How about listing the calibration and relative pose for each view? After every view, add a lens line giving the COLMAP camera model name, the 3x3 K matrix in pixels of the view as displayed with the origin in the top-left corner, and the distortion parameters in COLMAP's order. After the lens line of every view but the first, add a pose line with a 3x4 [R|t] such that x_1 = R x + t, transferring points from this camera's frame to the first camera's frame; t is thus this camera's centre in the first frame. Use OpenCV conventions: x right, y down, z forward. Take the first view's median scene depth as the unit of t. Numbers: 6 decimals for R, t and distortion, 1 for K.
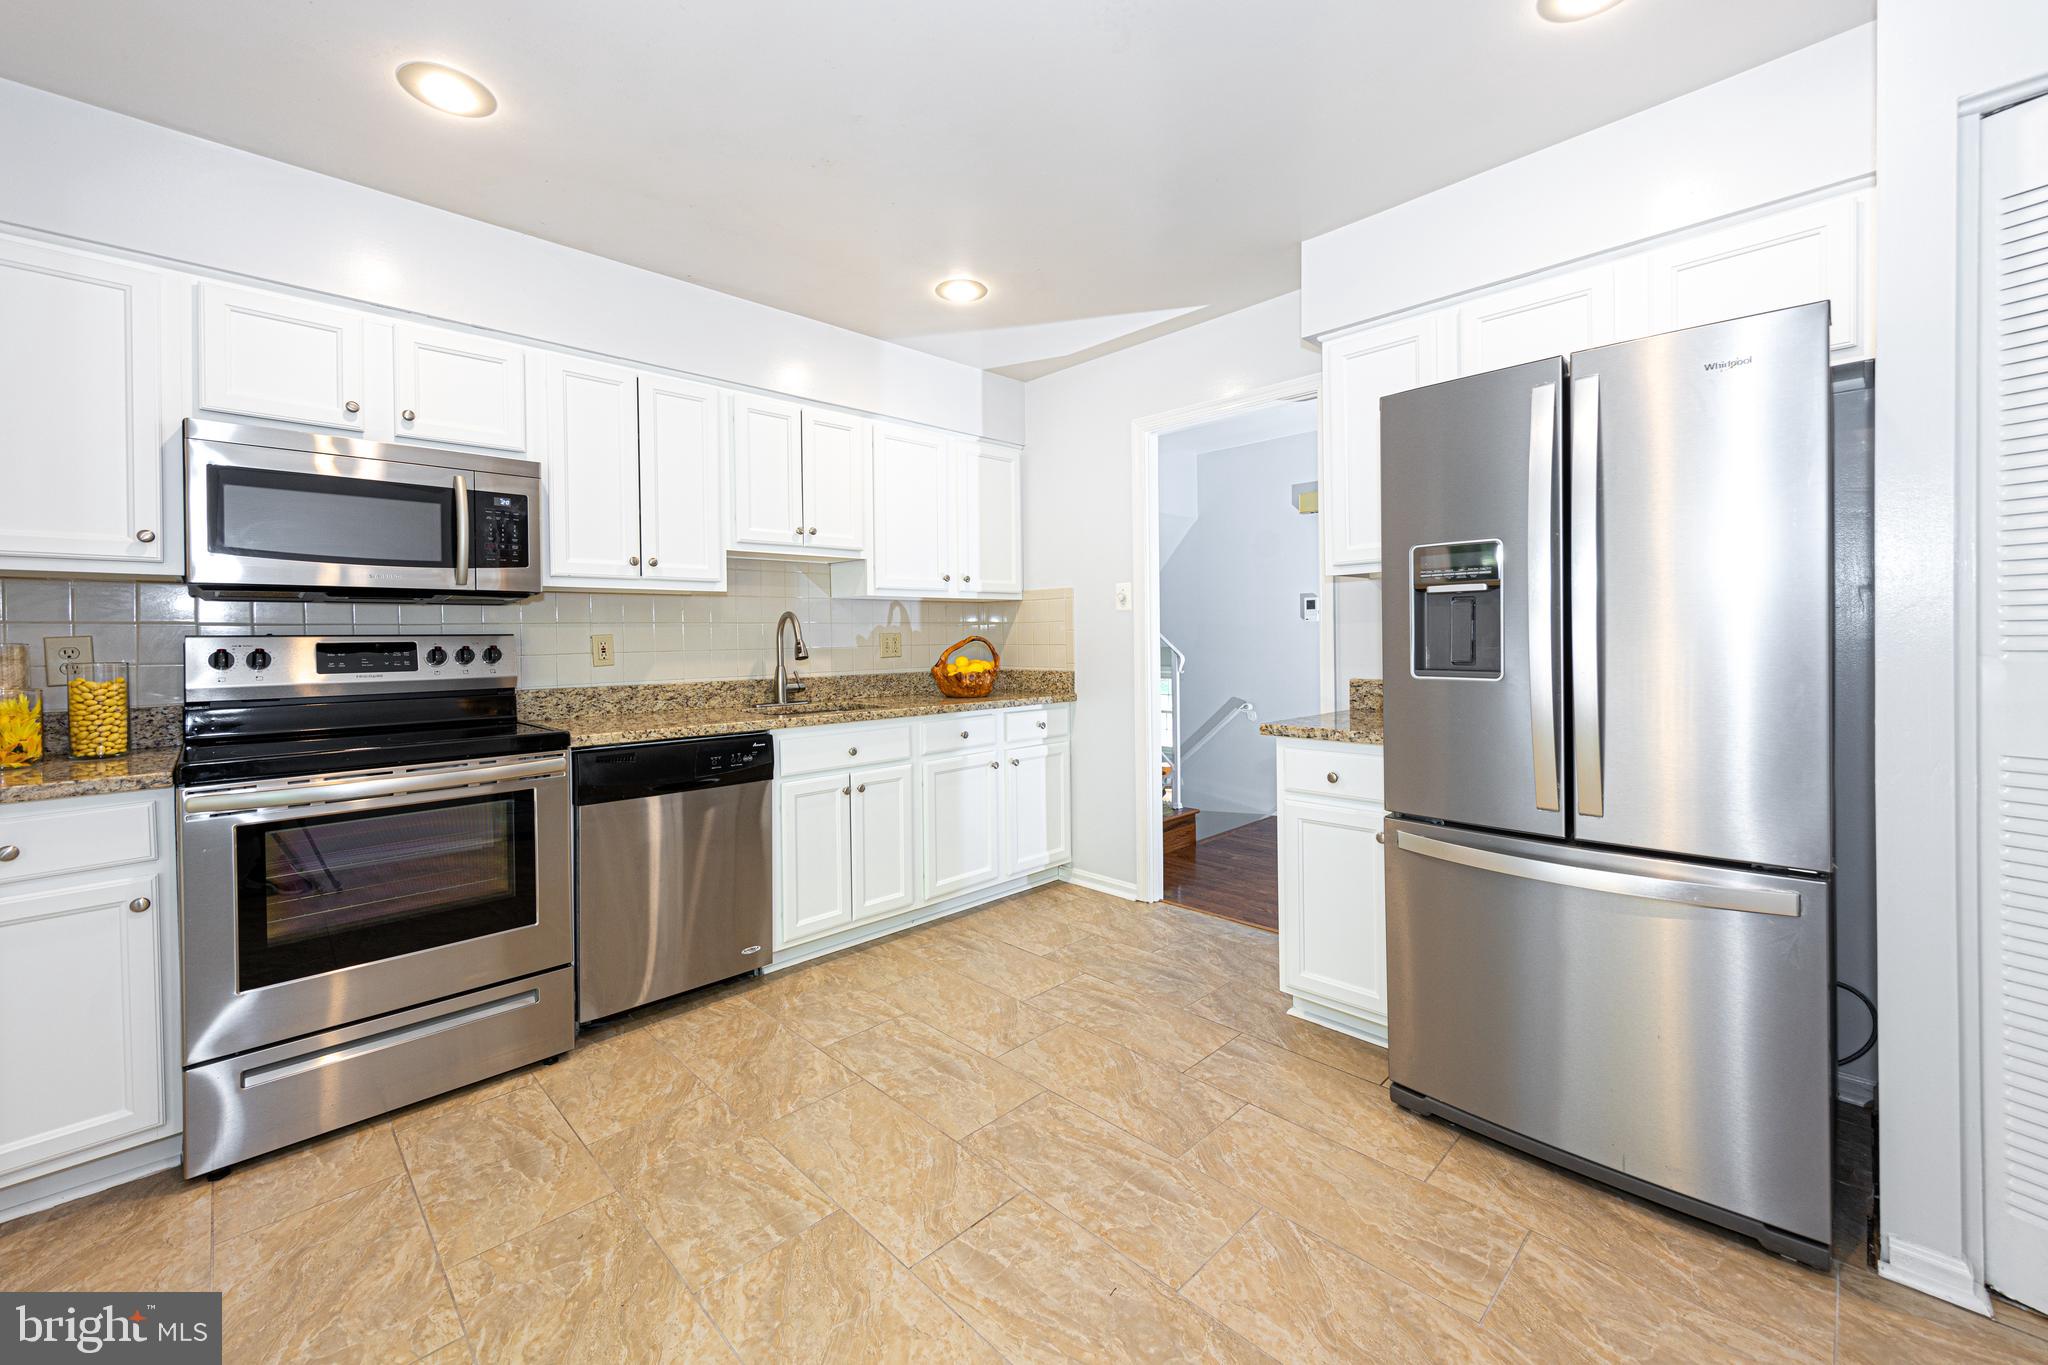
lens RADIAL K [[802.8, 0, 1027.0], [0, 802.8, 641.4], [0, 0, 1]] dist [0.000714, 0.000489]
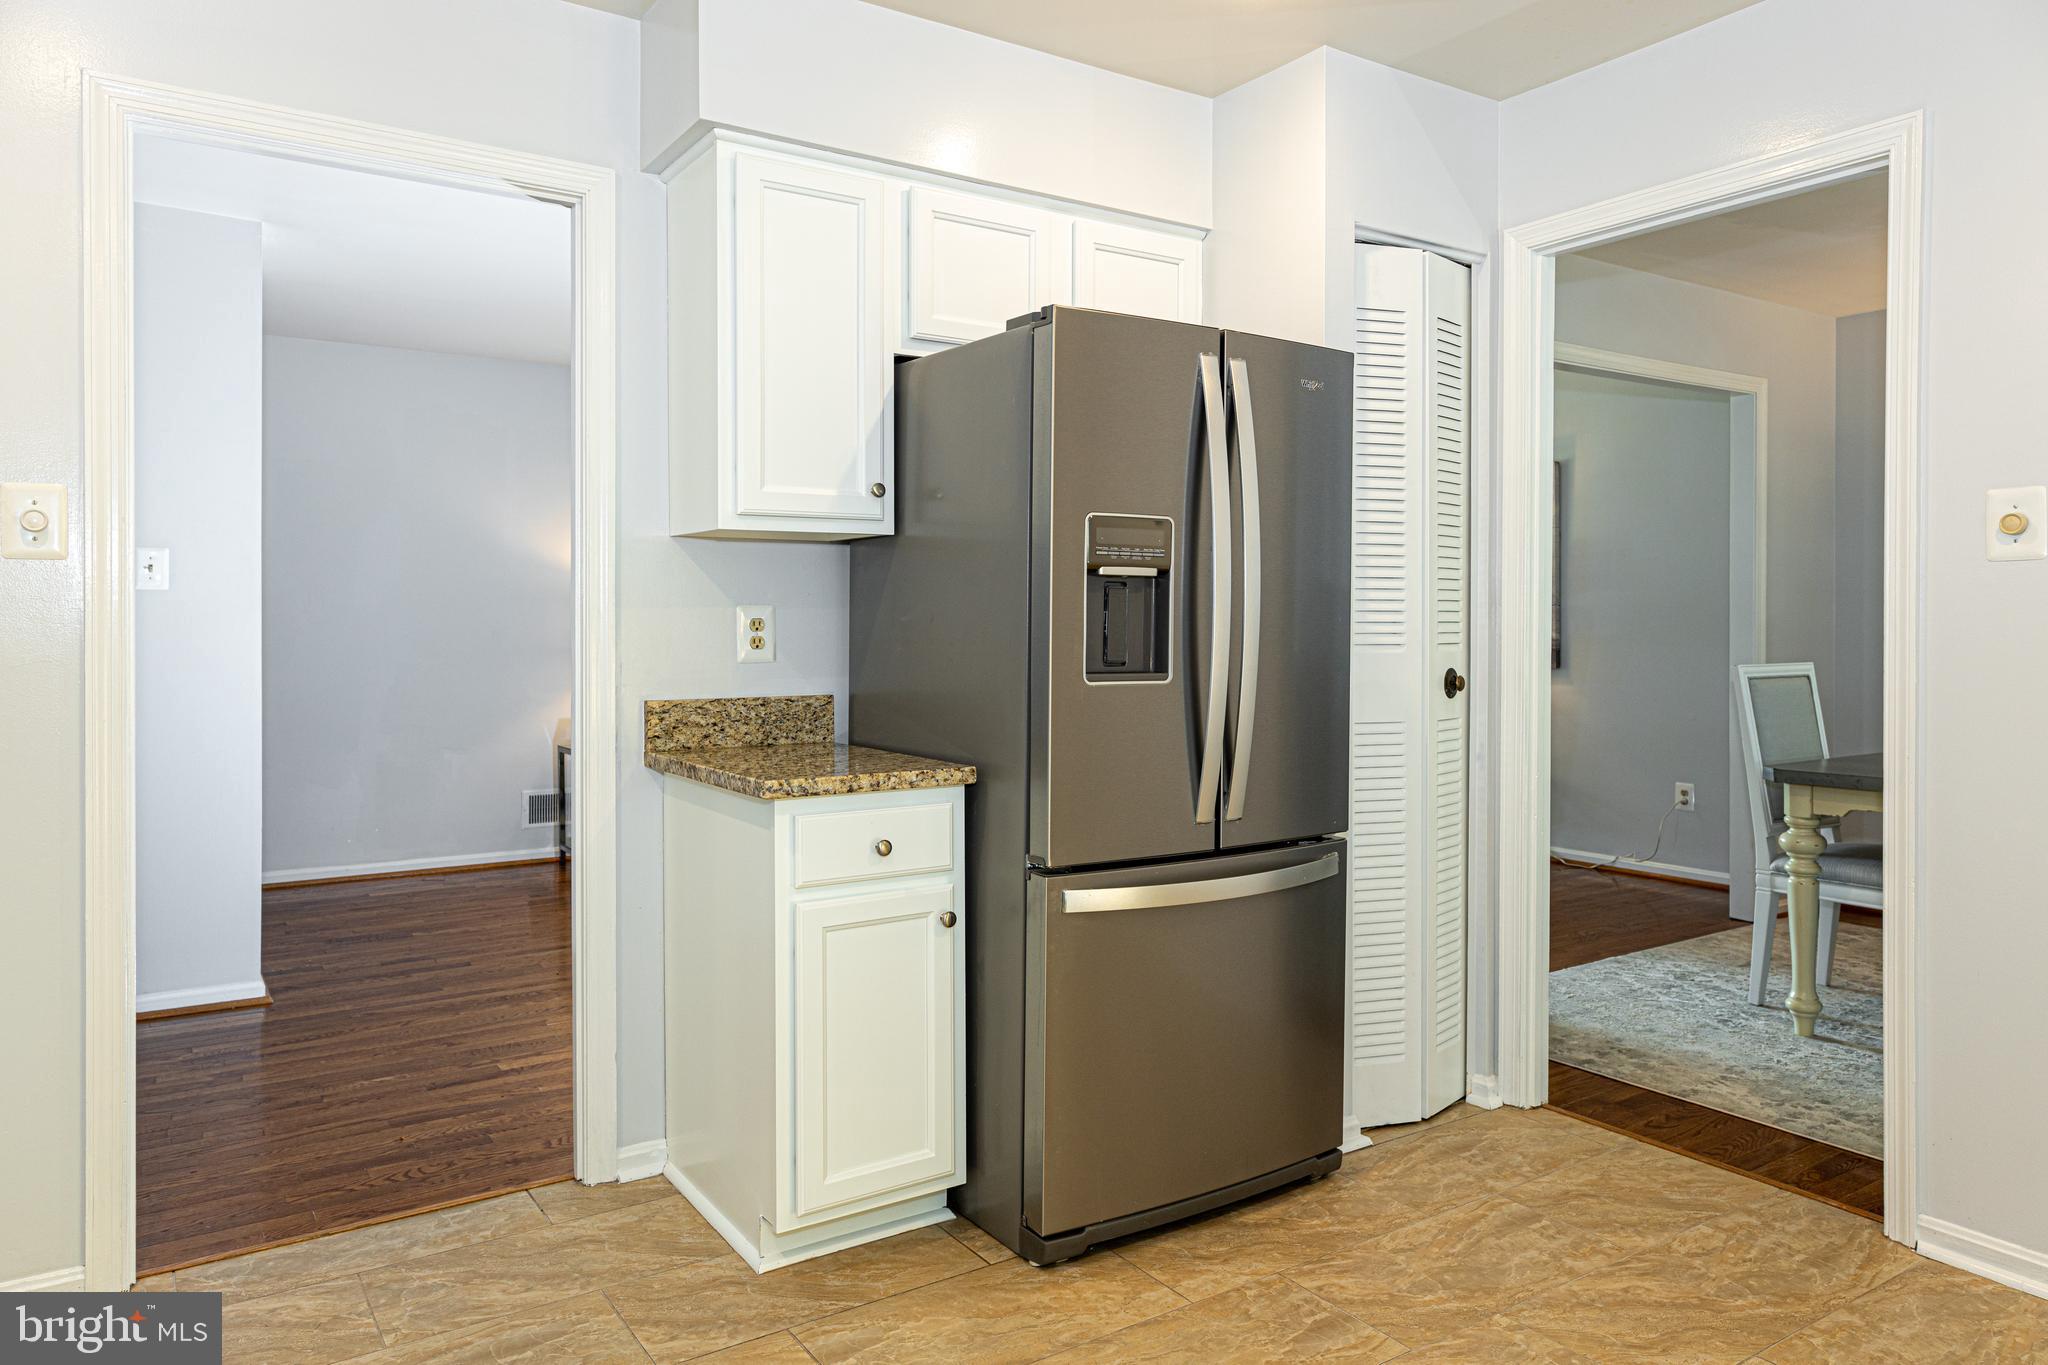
lens RADIAL K [[1344.4, 0, 1018.8], [0, 1344.4, 622.9], [0, 0, 1]] dist [0.004323, -0.002417]
pose [[0.199682, 0.006870, 0.979837, -0.794960], [0.002232, 0.999970, -0.007467, -0.004309], [-0.979858, 0.003678, 0.199661, 0.813682]]
